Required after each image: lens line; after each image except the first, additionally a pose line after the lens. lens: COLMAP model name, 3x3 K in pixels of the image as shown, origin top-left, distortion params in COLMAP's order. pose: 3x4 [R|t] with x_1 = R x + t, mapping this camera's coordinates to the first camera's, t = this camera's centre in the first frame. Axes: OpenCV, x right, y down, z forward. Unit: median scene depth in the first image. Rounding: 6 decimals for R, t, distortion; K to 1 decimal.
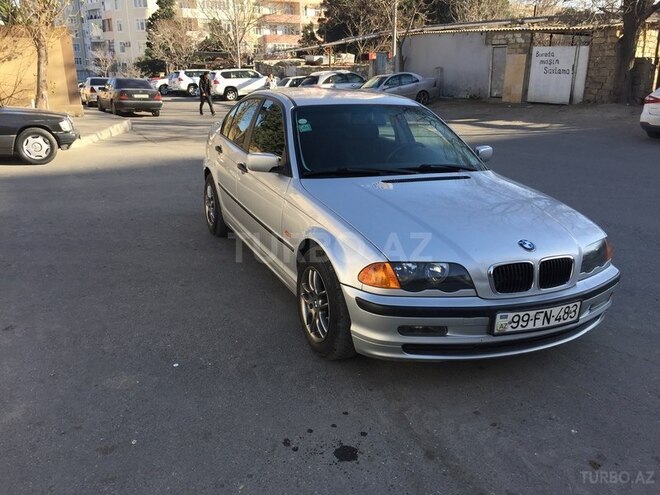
lens RADIAL K [[567.0, 0, 334.6], [0, 567.0, 246.7], [0, 0, 1]] dist [0.088047, -0.119976]
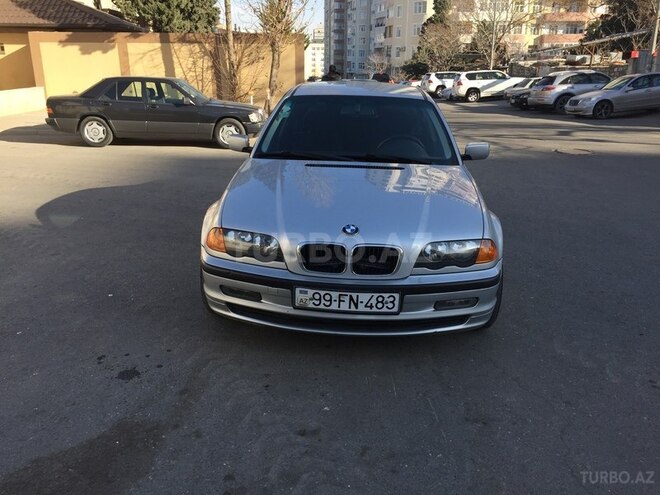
lens RADIAL K [[567.0, 0, 334.6], [0, 567.0, 246.7], [0, 0, 1]] dist [0.088047, -0.119976]
pose [[0.895469, 0.129322, -0.425924, 0.084399], [-0.131299, 0.991031, 0.024860, 0.000636], [0.425319, 0.033662, 0.904417, 0.007669]]
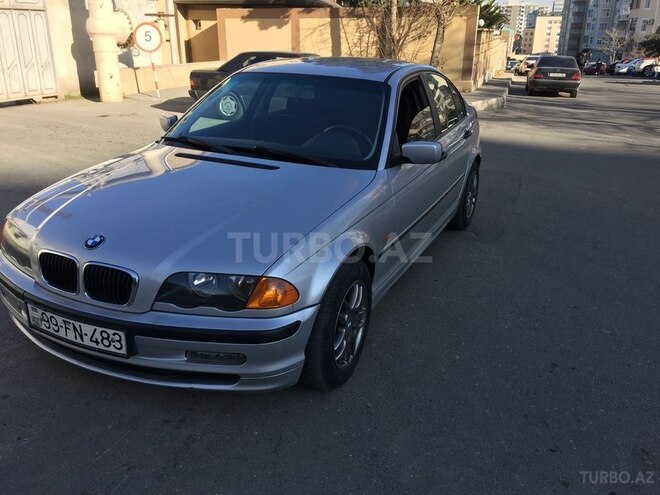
lens RADIAL K [[567.0, 0, 334.6], [0, 567.0, 246.7], [0, 0, 1]] dist [0.088047, -0.119976]
pose [[0.668180, 0.249539, -0.700904, 0.128210], [-0.228050, 0.965422, 0.126311, -0.019839], [0.708187, 0.075442, 0.701983, 0.075468]]
